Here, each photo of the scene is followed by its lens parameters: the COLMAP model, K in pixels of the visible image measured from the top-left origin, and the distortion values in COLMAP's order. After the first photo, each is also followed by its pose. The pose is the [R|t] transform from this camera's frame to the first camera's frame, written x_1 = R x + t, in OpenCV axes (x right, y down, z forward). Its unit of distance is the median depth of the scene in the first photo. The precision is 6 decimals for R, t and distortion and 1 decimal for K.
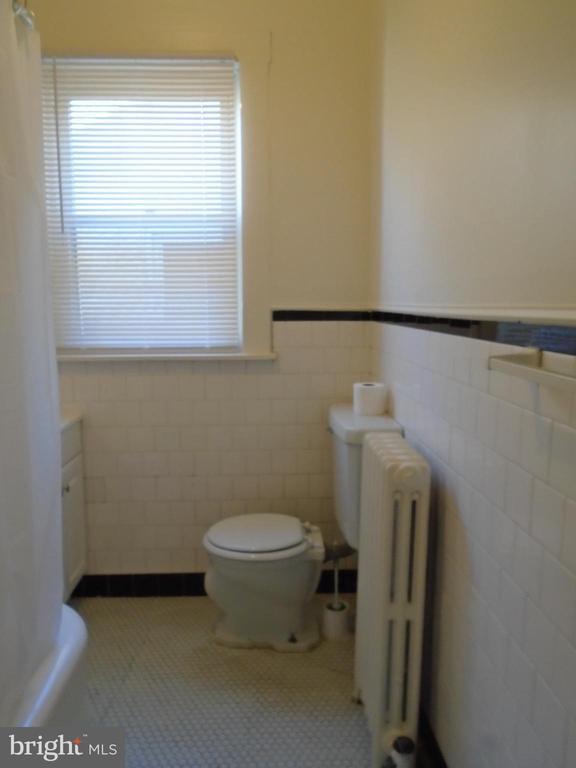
lens RADIAL K [[594.5, 0, 287.5], [0, 594.5, 384.7], [0, 0, 1]] dist [0.008651, 0.009722]
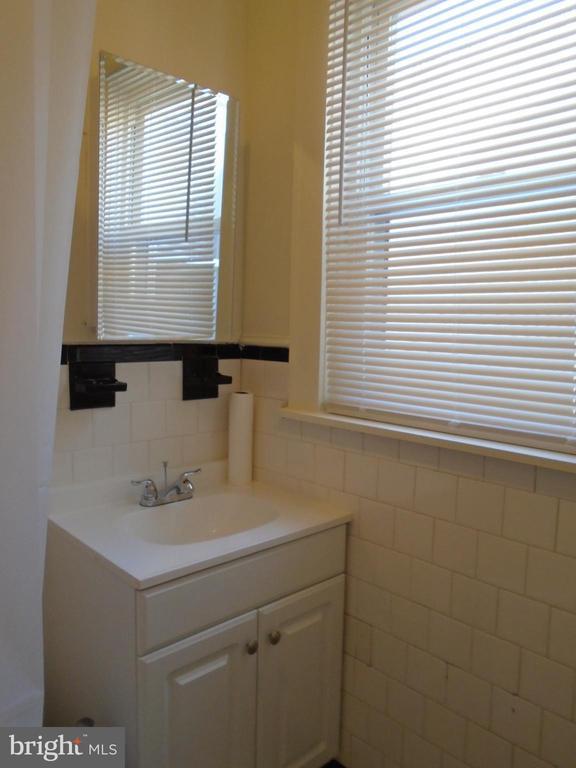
lens RADIAL K [[594.5, 0, 287.2], [0, 594.5, 380.9], [0, 0, 1]] dist [0.008651, 0.009722]
pose [[0.684333, 0.095625, -0.722872, 0.047395], [-0.132501, 0.991167, 0.005680, -0.083644], [0.717030, 0.091895, 0.690959, 0.511563]]
